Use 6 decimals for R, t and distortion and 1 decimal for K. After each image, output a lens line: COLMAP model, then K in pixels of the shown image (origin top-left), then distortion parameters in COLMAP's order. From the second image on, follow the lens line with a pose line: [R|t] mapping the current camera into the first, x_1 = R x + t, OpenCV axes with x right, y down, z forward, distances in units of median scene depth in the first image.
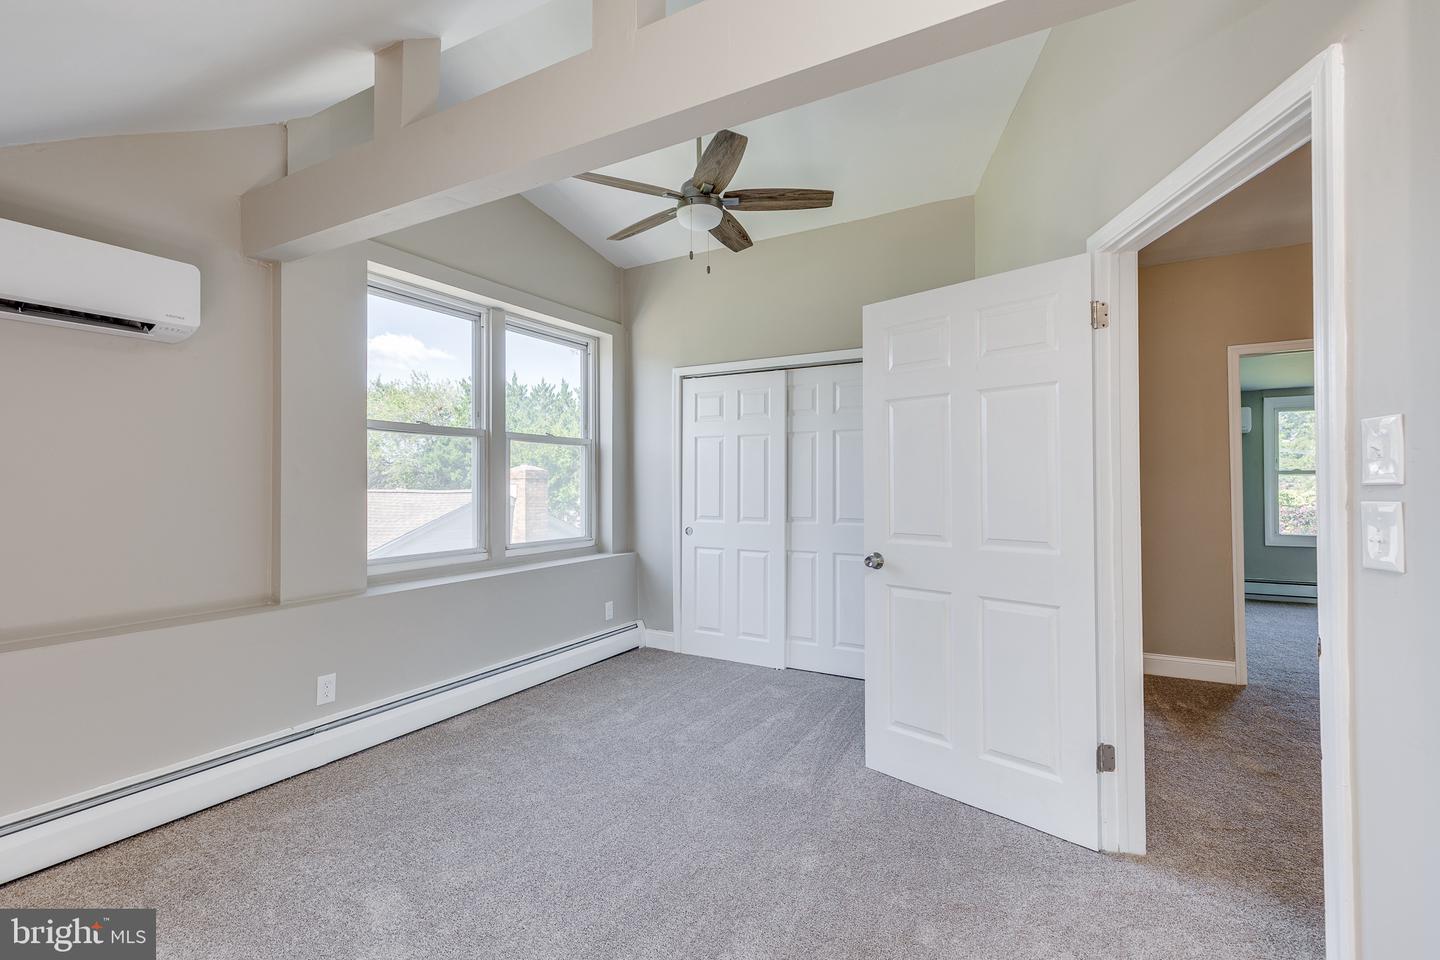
lens RADIAL K [[647.3, 0, 736.4], [0, 647.3, 471.8], [0, 0, 1]] dist [0.007177, -0.002460]
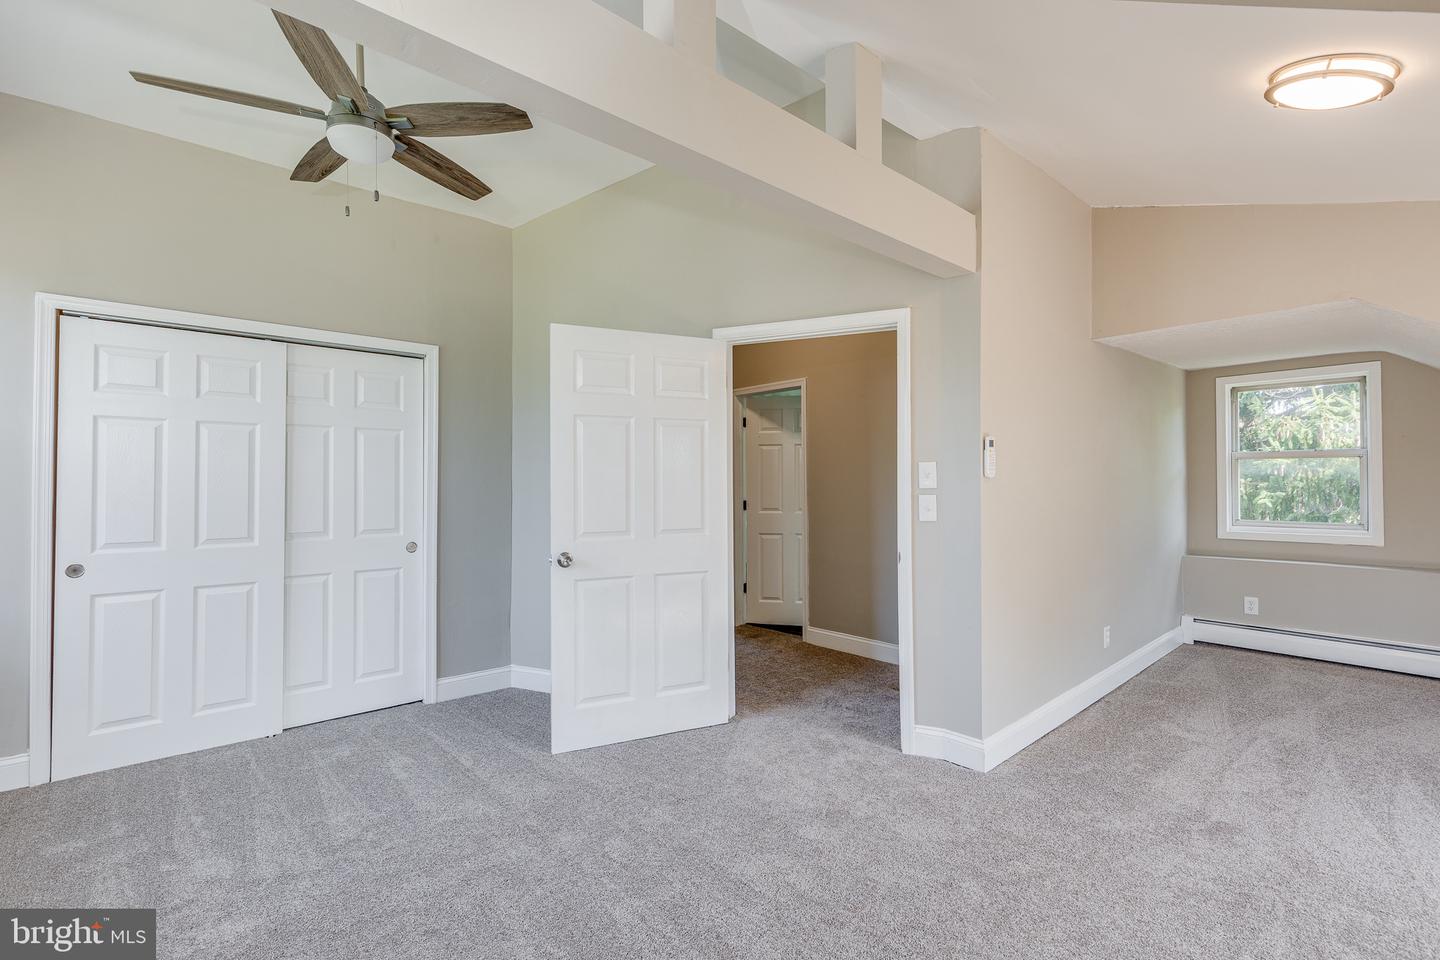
lens RADIAL K [[647.3, 0, 713.2], [0, 647.3, 472.2], [0, 0, 1]] dist [0.007177, -0.002460]
pose [[0.334991, 0.016986, 0.942068, -0.486004], [-0.012606, 0.999829, -0.013545, 0.000680], [-0.942137, -0.007338, 0.335147, 0.265001]]
